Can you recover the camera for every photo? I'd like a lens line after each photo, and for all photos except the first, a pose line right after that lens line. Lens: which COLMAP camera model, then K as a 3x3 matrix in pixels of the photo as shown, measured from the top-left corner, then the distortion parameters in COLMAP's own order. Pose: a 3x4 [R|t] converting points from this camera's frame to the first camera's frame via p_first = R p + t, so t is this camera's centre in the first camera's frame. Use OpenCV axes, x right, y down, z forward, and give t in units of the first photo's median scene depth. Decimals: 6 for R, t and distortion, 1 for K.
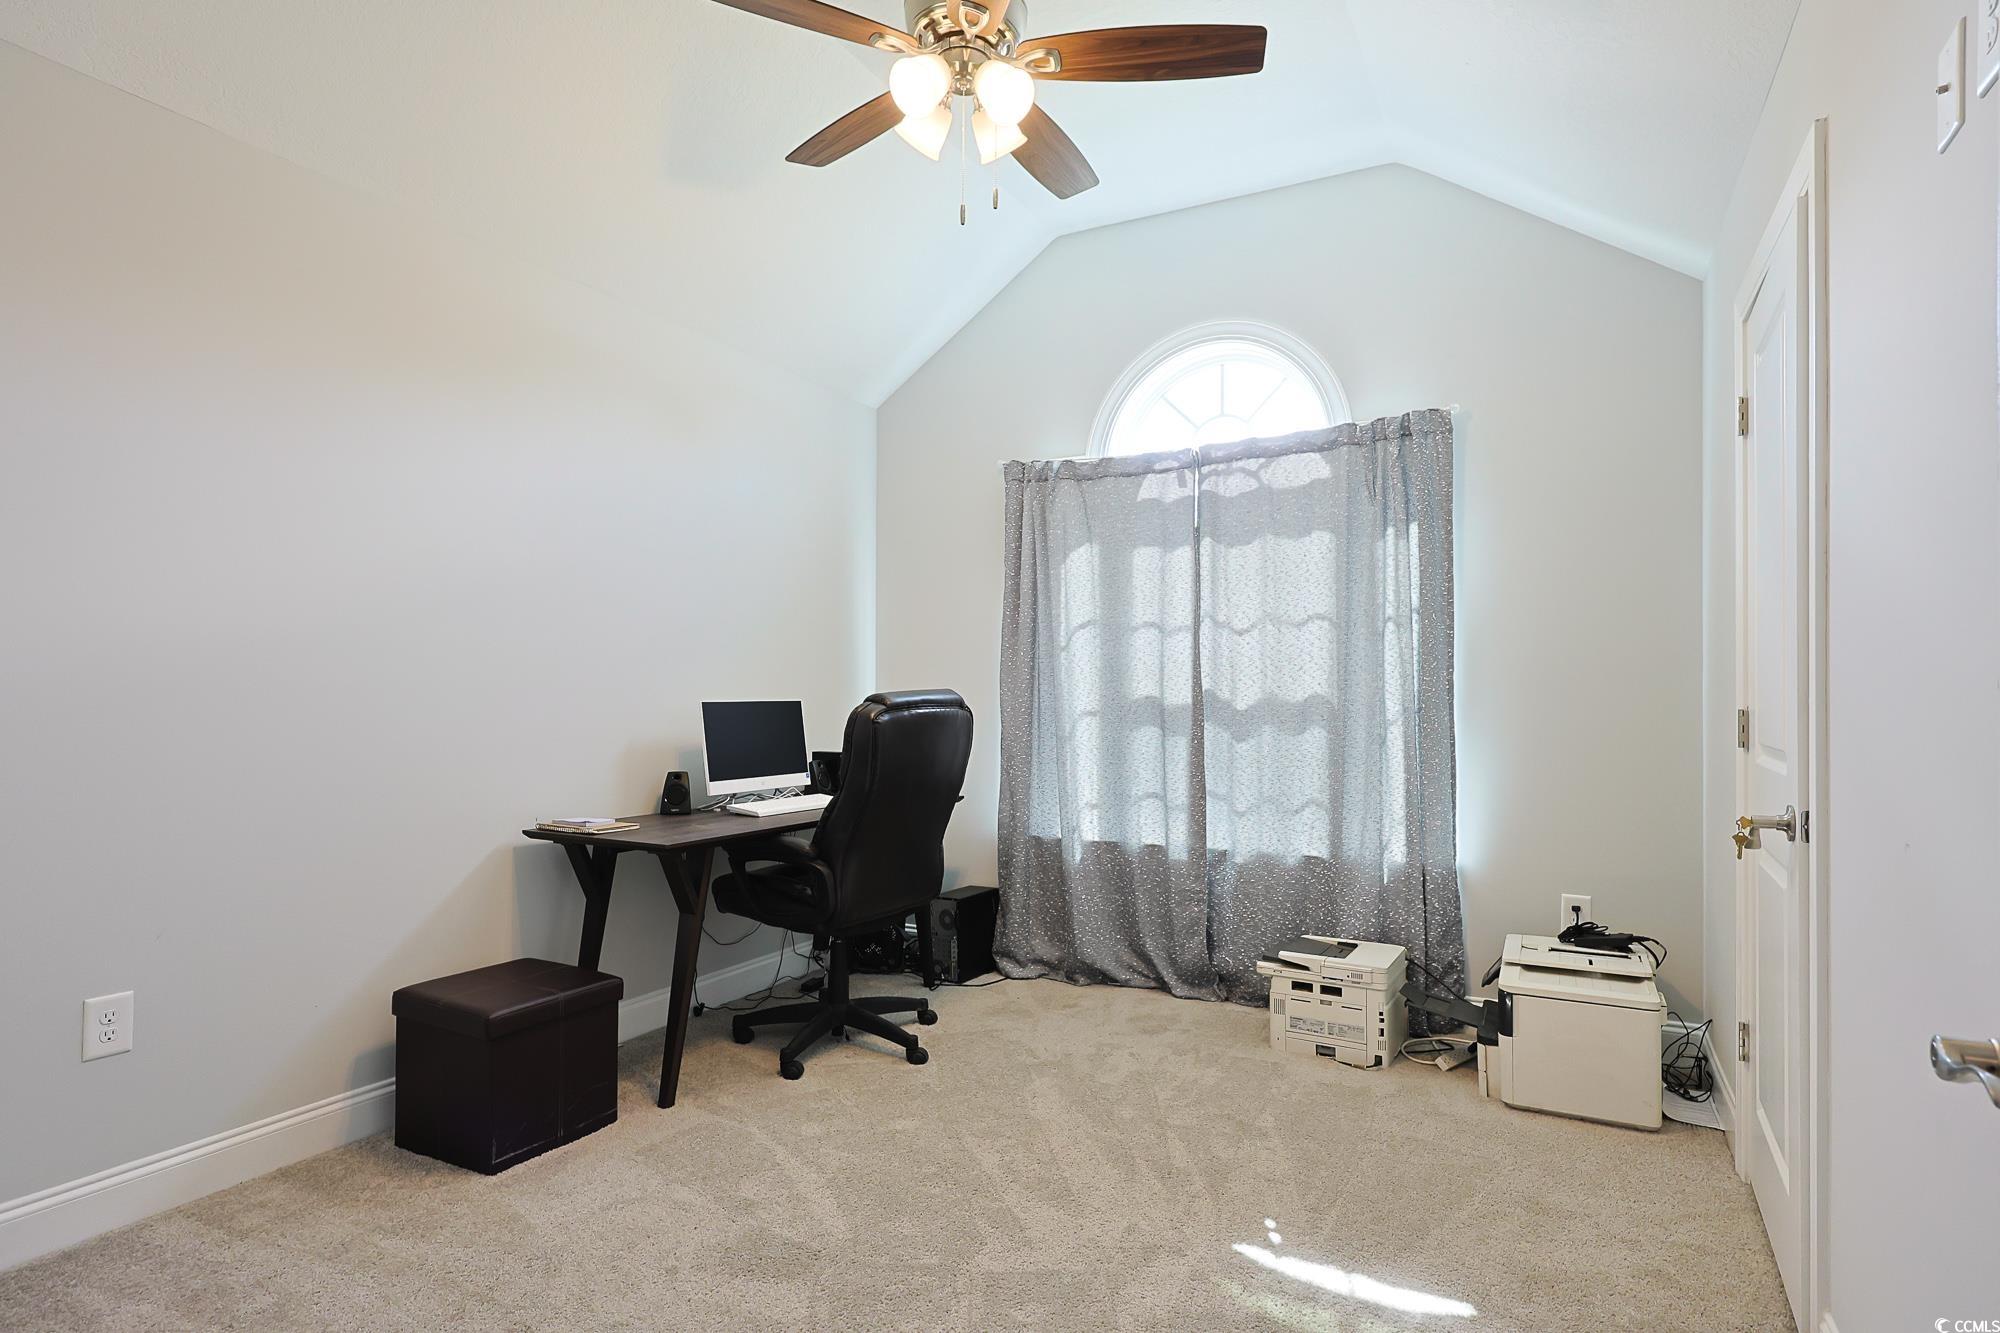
lens RADIAL K [[1053.7, 0, 1003.4], [0, 1053.7, 697.9], [0, 0, 1]] dist [-0.025334, -0.000206]
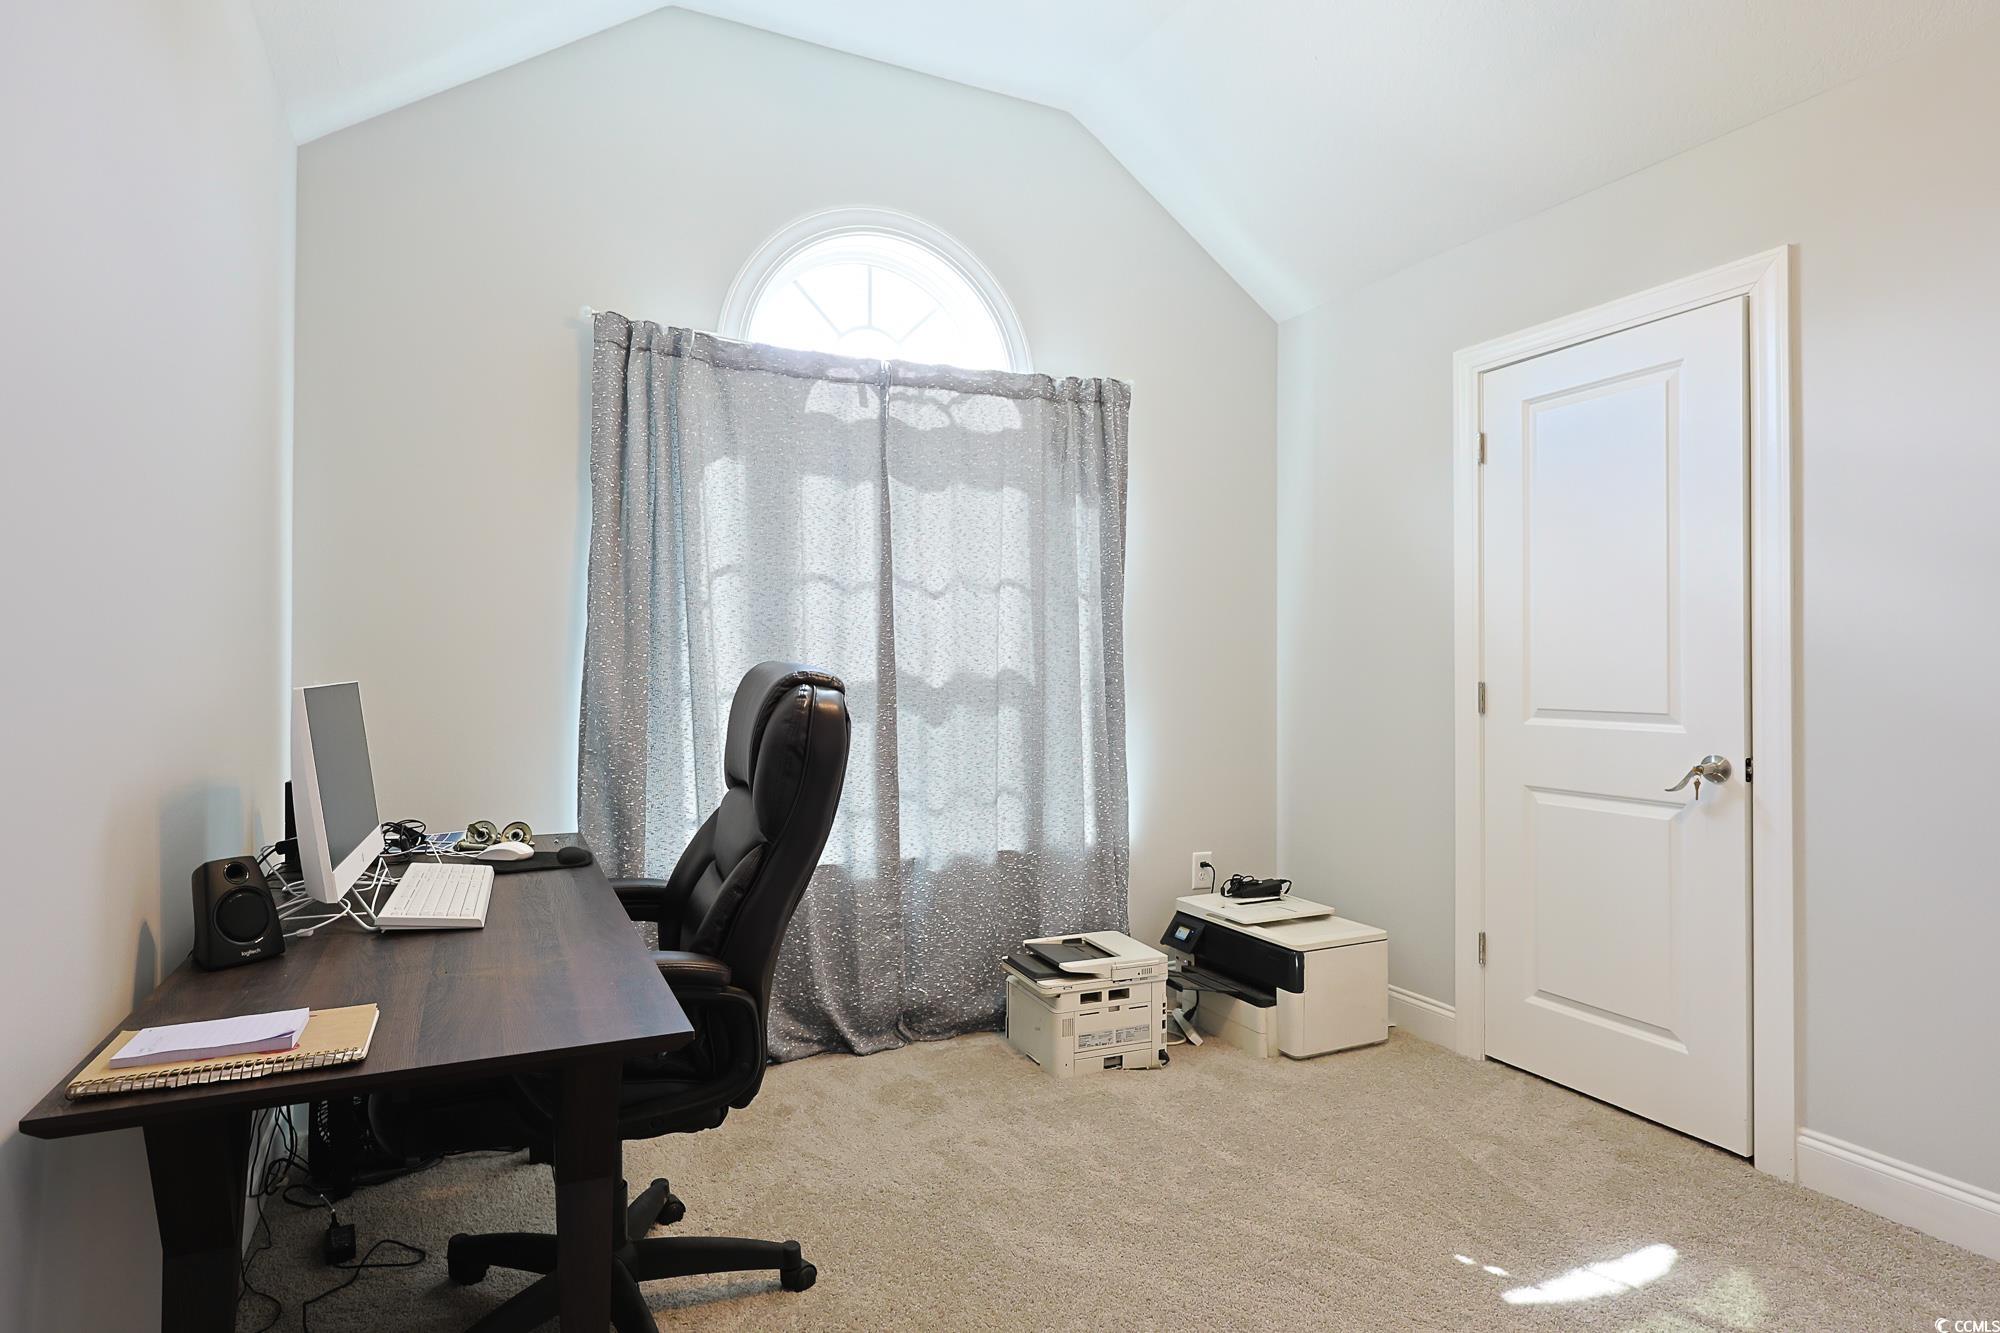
lens RADIAL K [[1054.8, 0, 1000.0], [0, 1054.8, 666.5], [0, 0, 1]] dist [-0.004329, -0.001288]
pose [[0.588688, 0.001084, 0.808360, -0.424083], [0.000628, 0.999998, -0.001798, -0.003927], [-0.808360, 0.001566, 0.588686, 0.468914]]
